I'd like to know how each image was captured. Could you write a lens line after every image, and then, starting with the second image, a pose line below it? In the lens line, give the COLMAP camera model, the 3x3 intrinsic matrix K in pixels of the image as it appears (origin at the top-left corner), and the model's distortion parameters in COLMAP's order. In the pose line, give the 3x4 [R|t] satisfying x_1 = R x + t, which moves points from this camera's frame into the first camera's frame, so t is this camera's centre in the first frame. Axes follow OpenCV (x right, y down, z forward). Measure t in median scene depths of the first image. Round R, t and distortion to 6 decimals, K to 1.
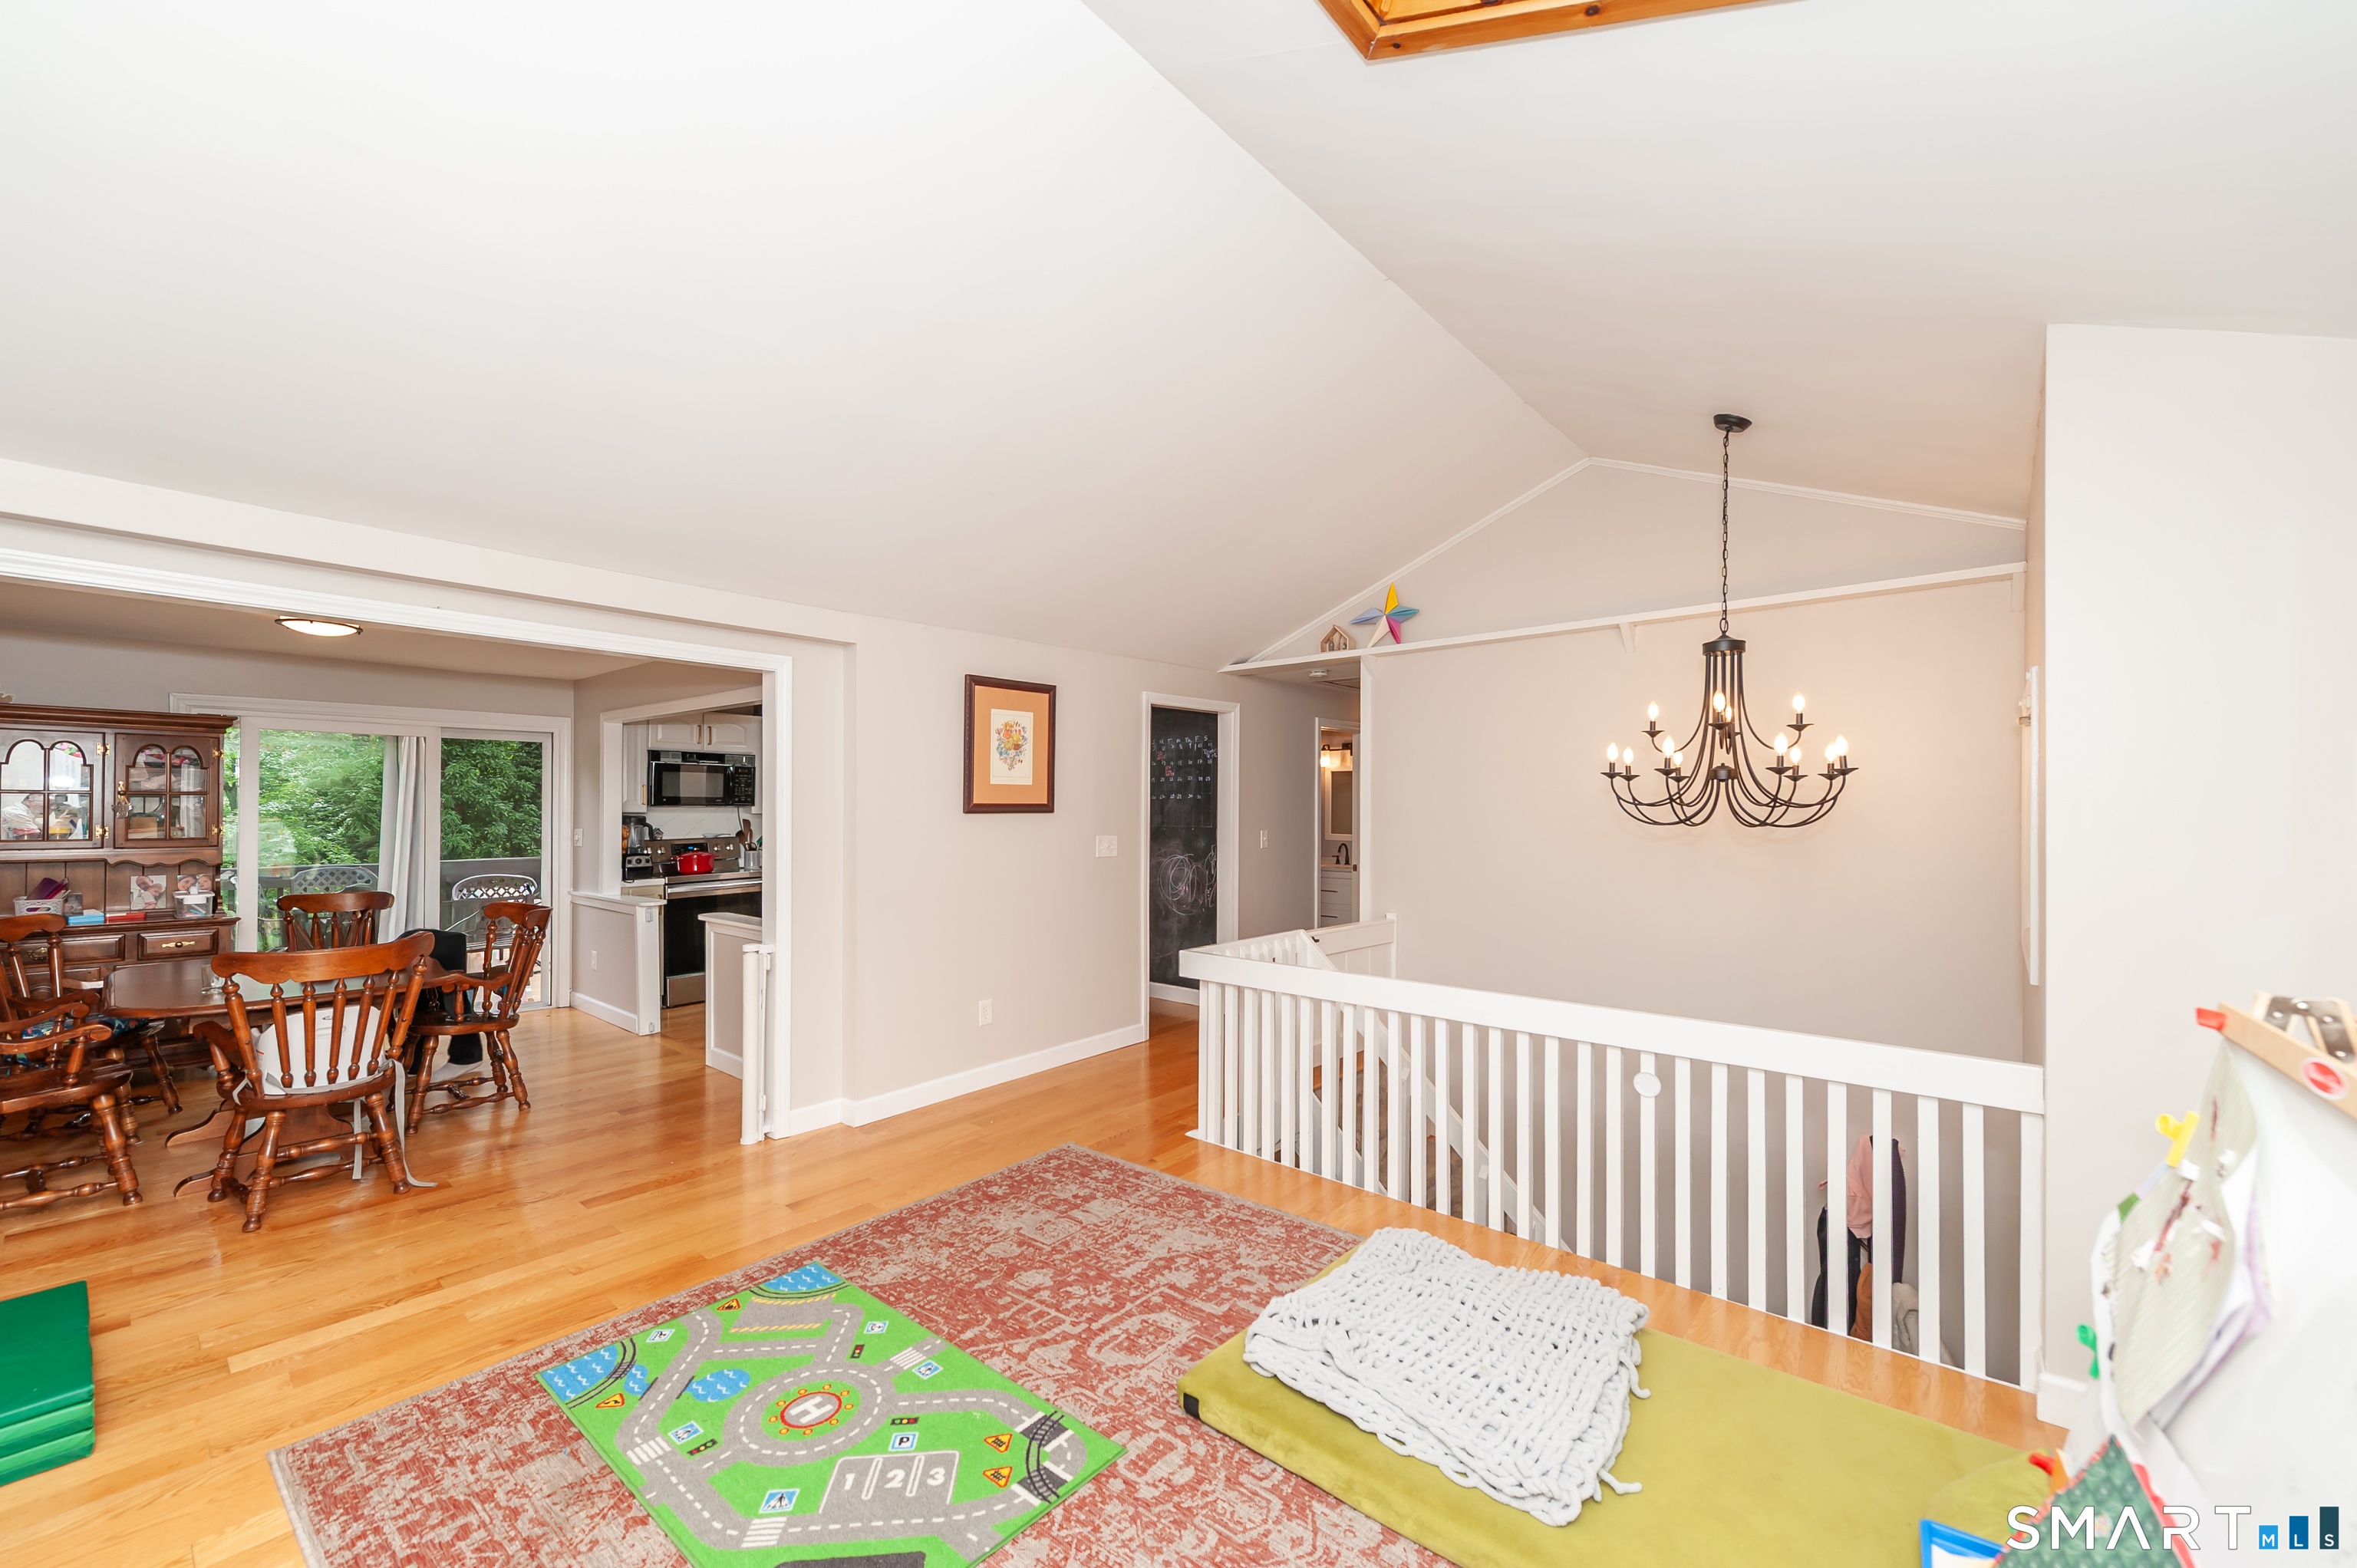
lens RADIAL K [[935.2, 0, 1206.2], [0, 935.2, 812.5], [0, 0, 1]] dist [0.008945, -0.000350]
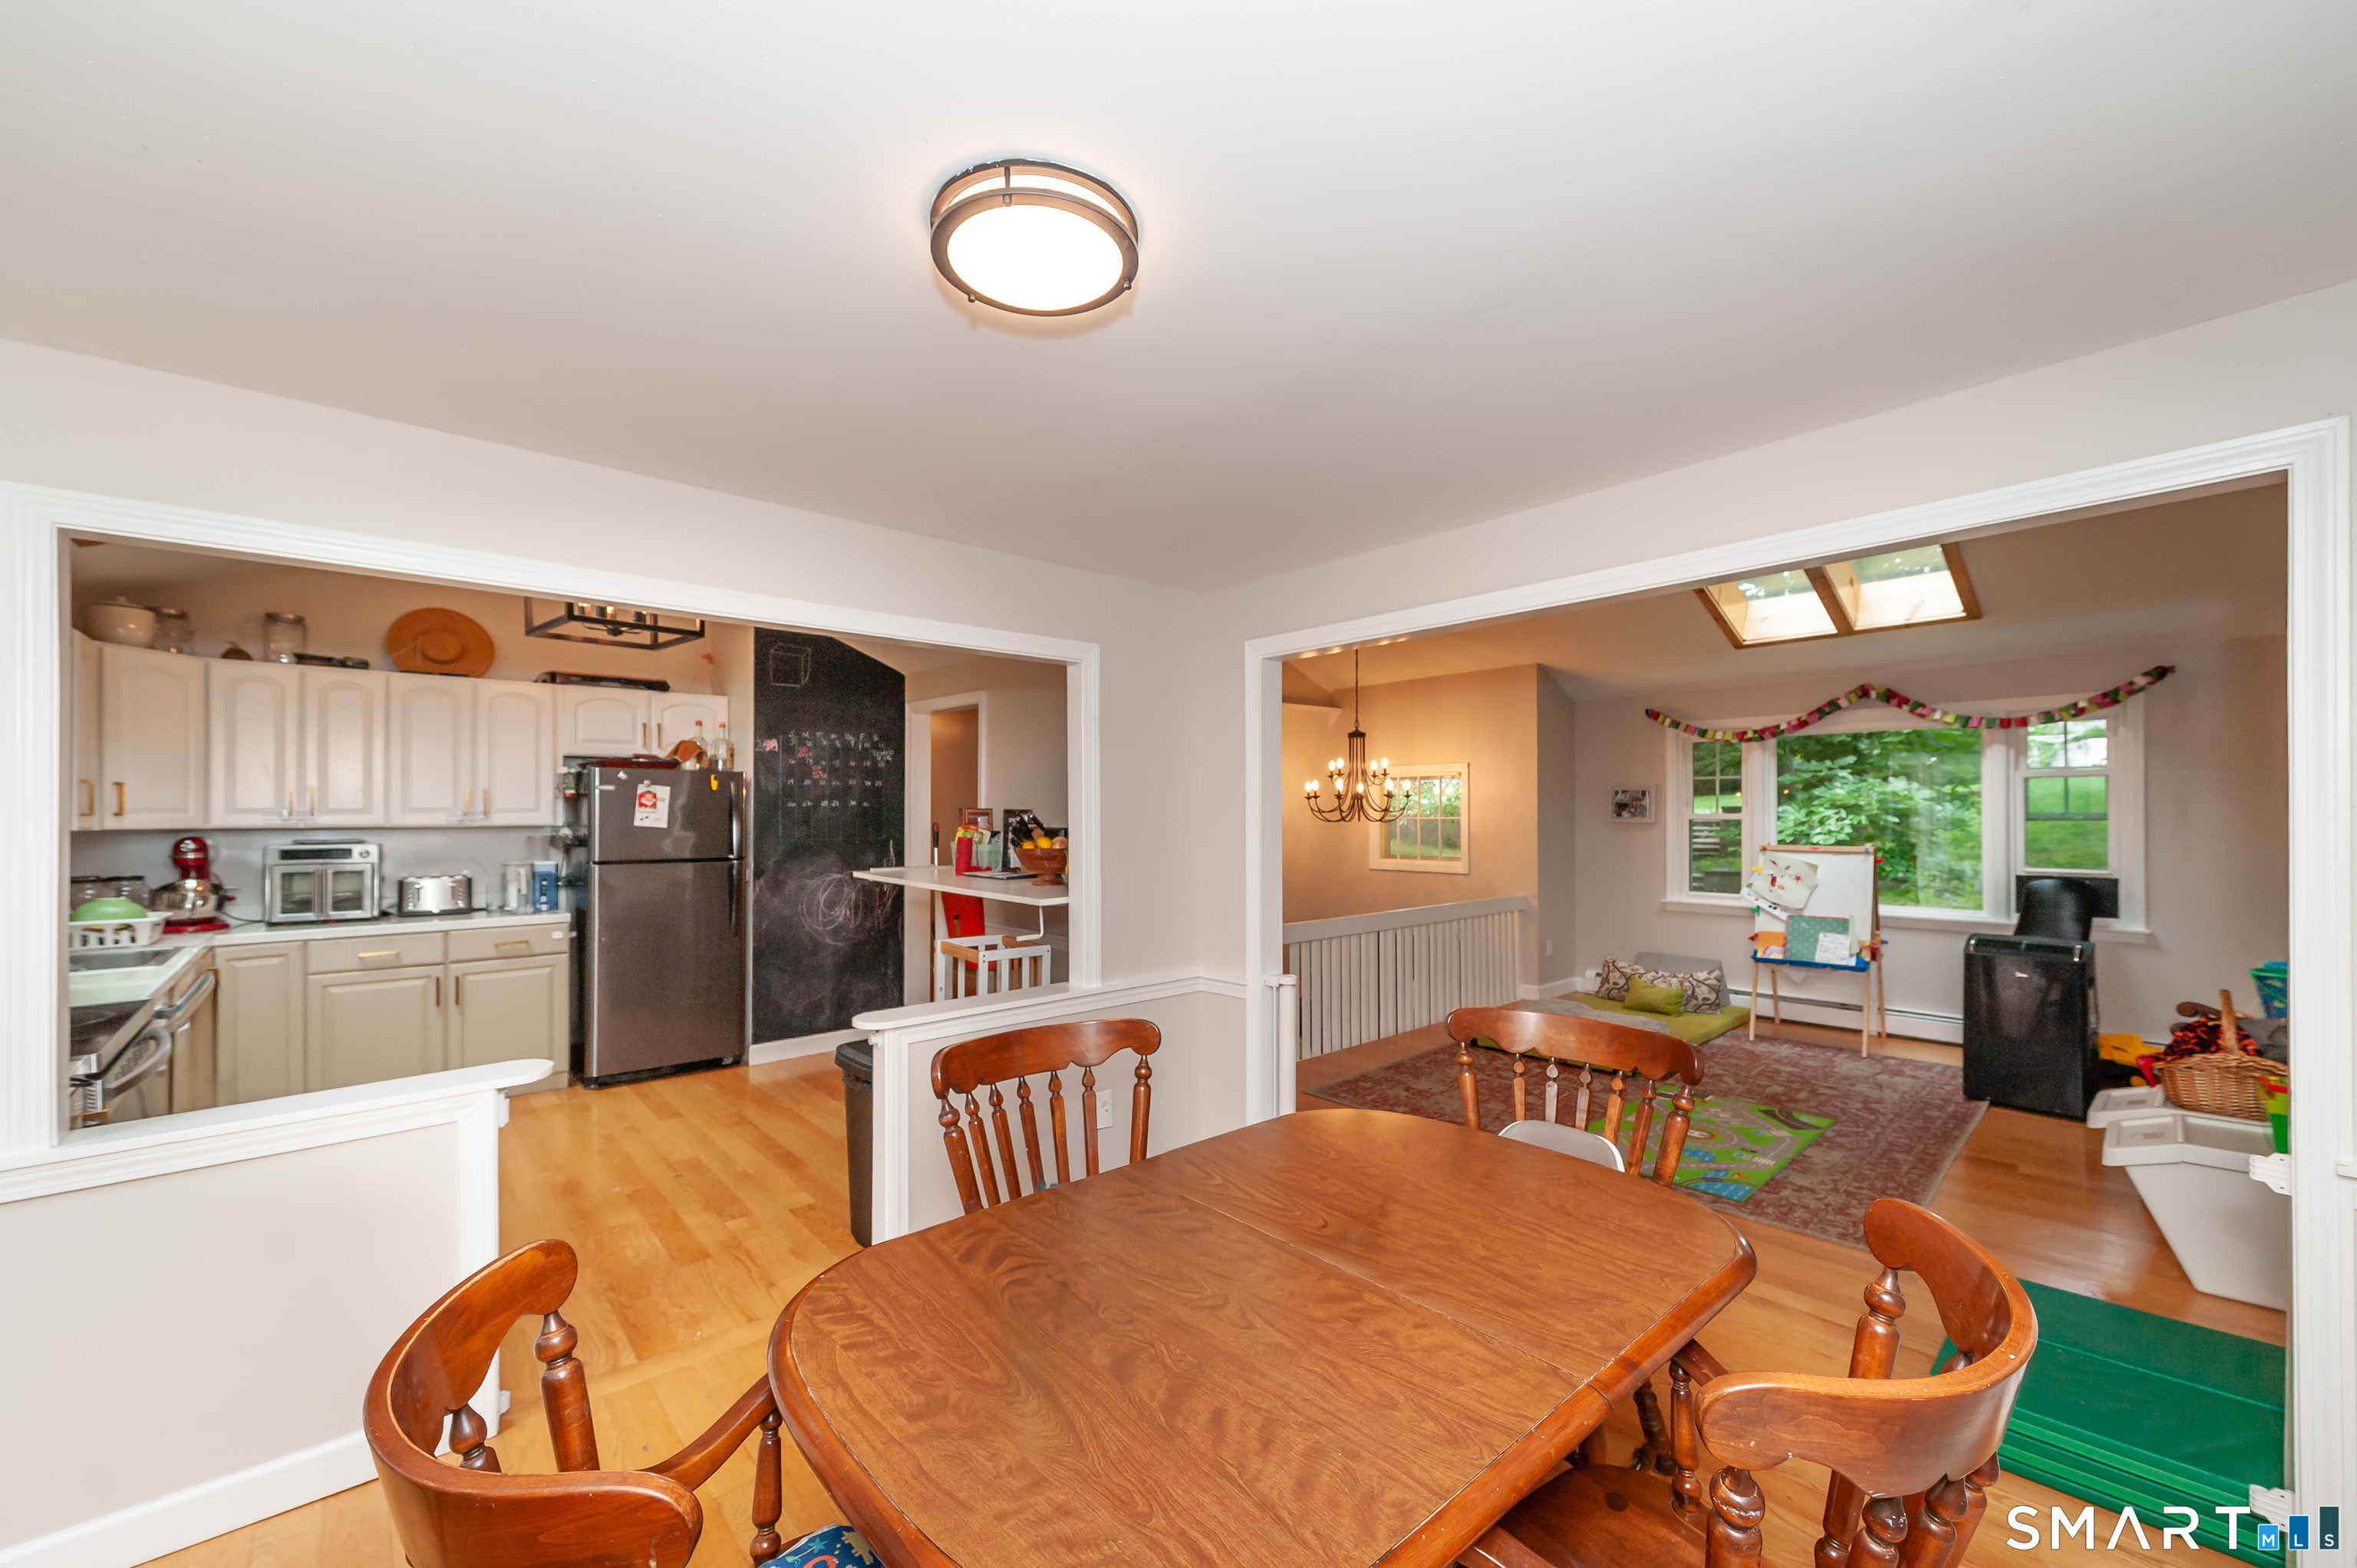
lens RADIAL K [[930.6, 0, 1164.0], [0, 930.6, 813.0], [0, 0, 1]] dist [0.003115, 0.000063]
pose [[0.151158, -0.003740, 0.988503, -1.632703], [0.014704, 0.999891, 0.001534, -0.011460], [-0.988400, 0.014303, 0.151196, 1.193618]]
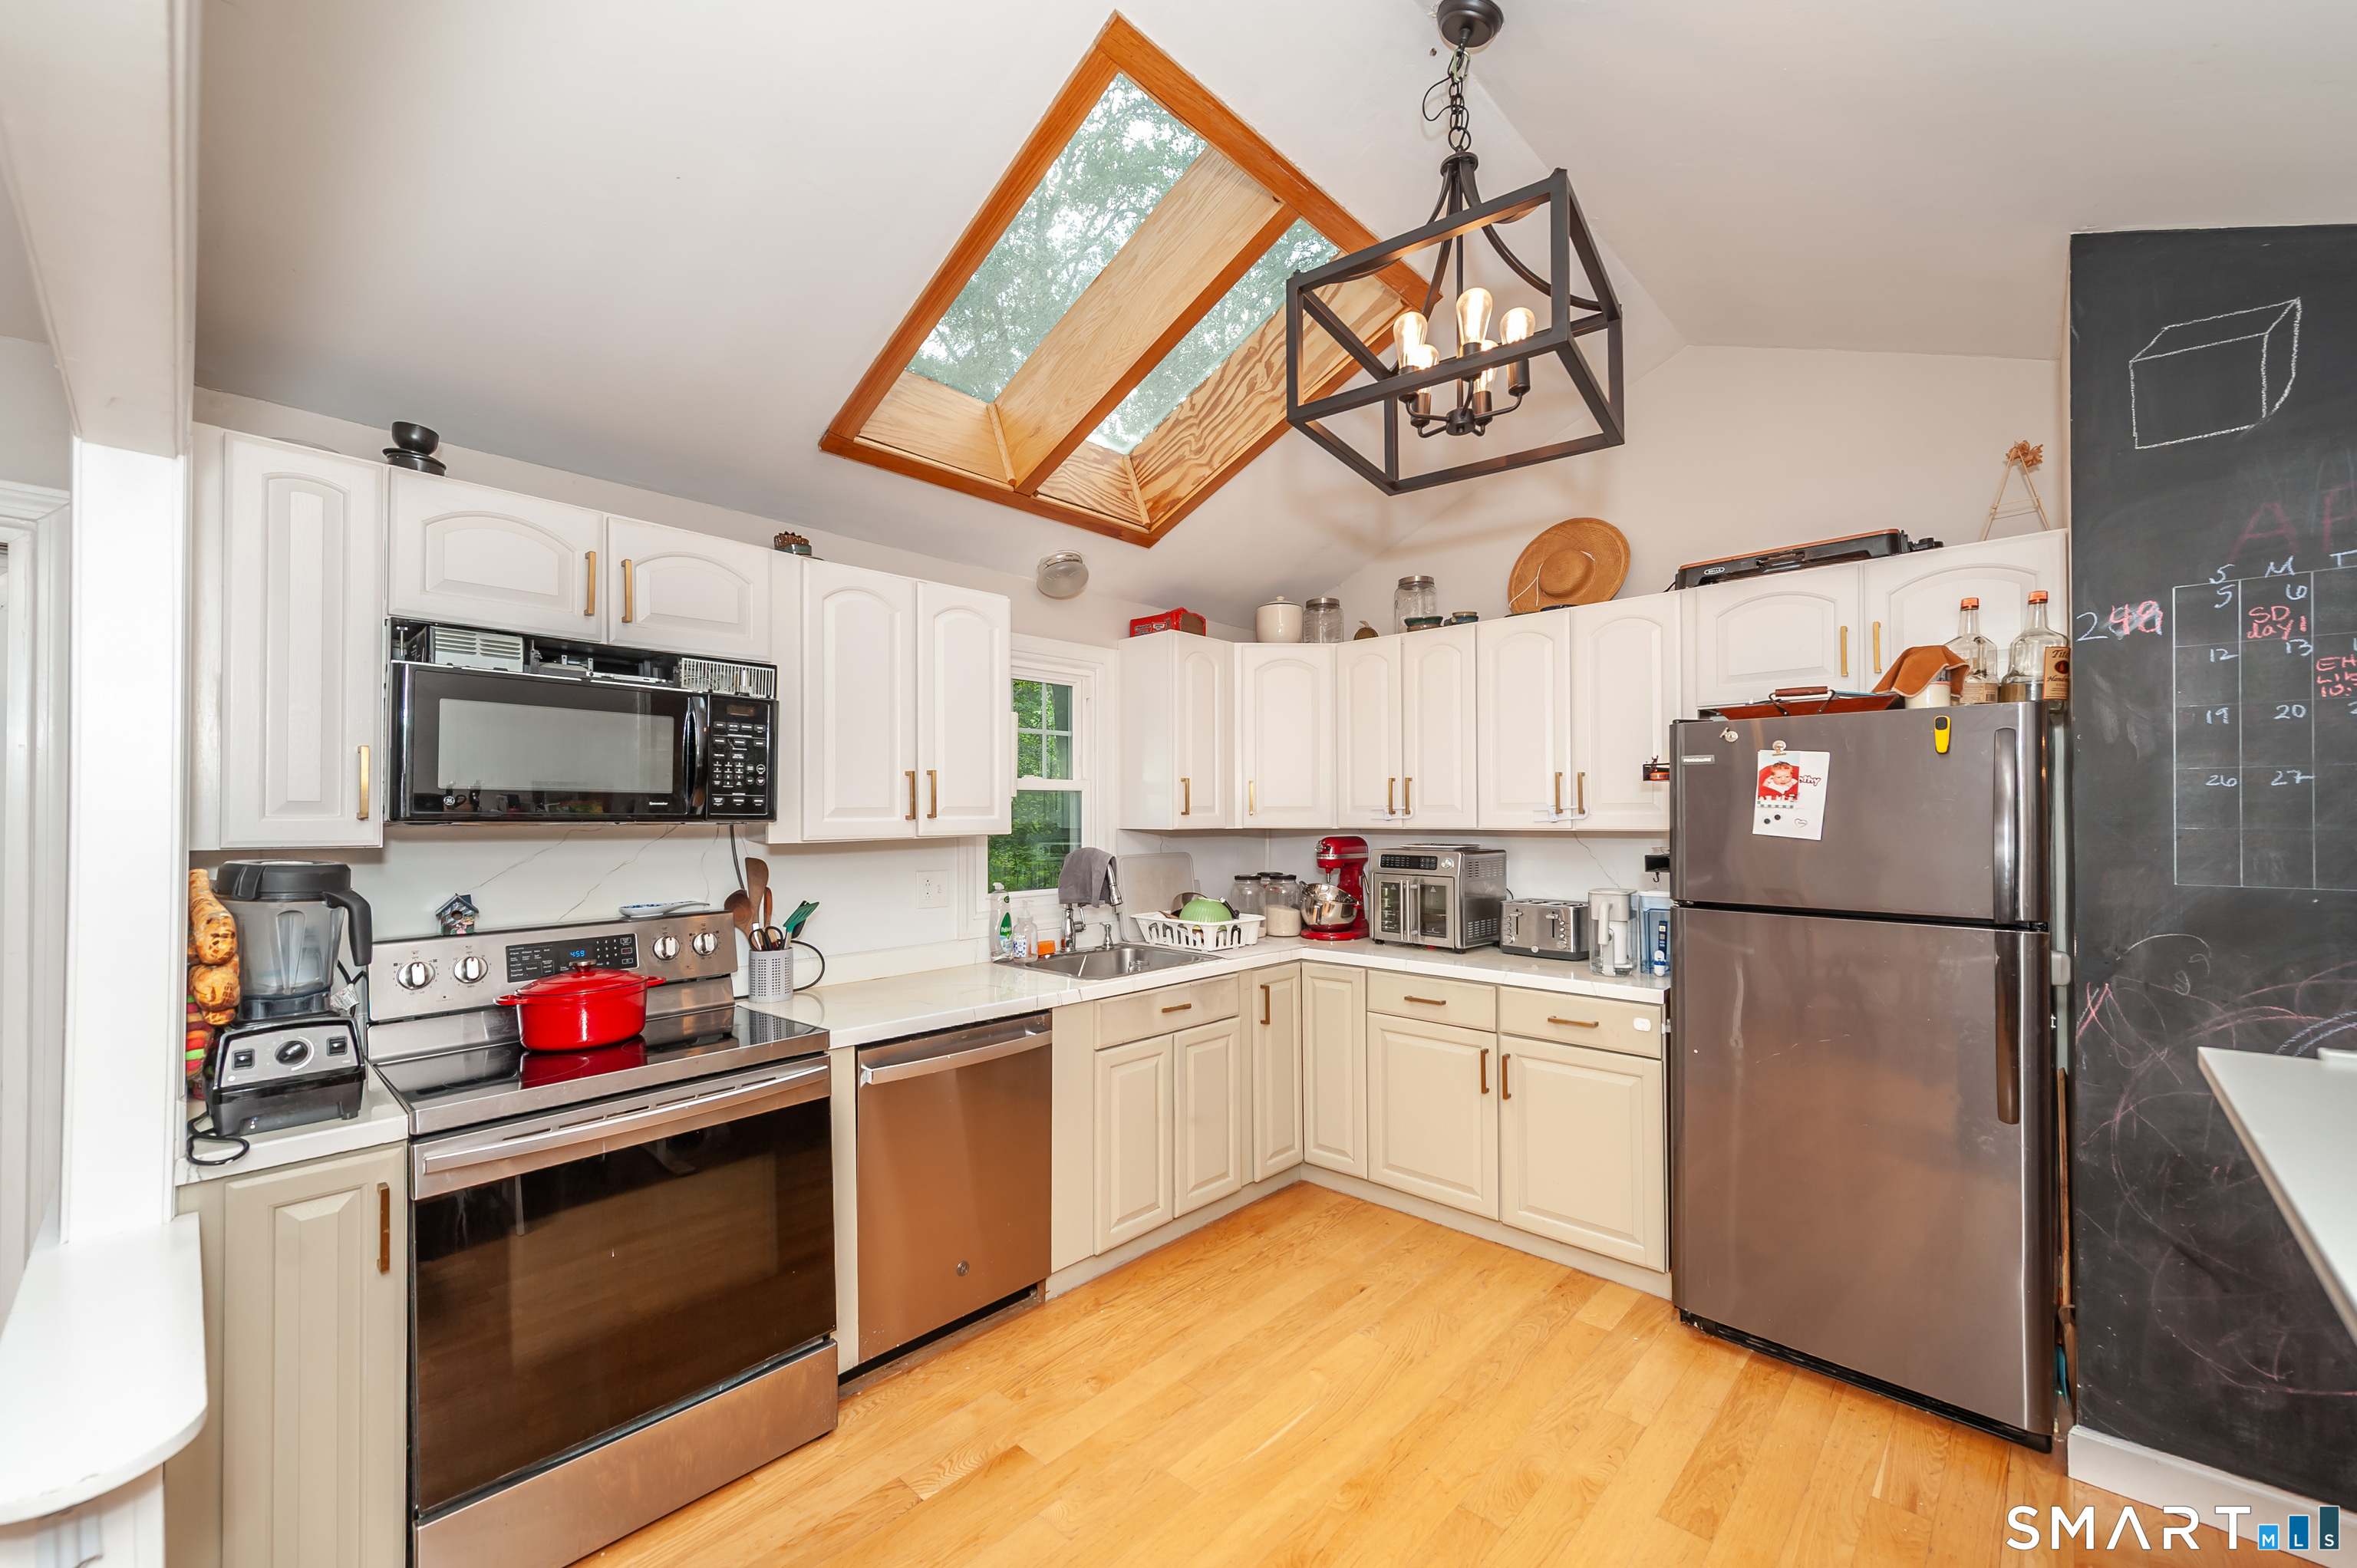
lens RADIAL K [[935.2, 0, 1206.2], [0, 935.2, 812.5], [0, 0, 1]] dist [0.008945, -0.000350]
pose [[0.999251, -0.005127, -0.038367, -0.703028], [0.004491, 0.999851, -0.016638, -0.008255], [0.038446, 0.016453, 0.999125, 1.497315]]
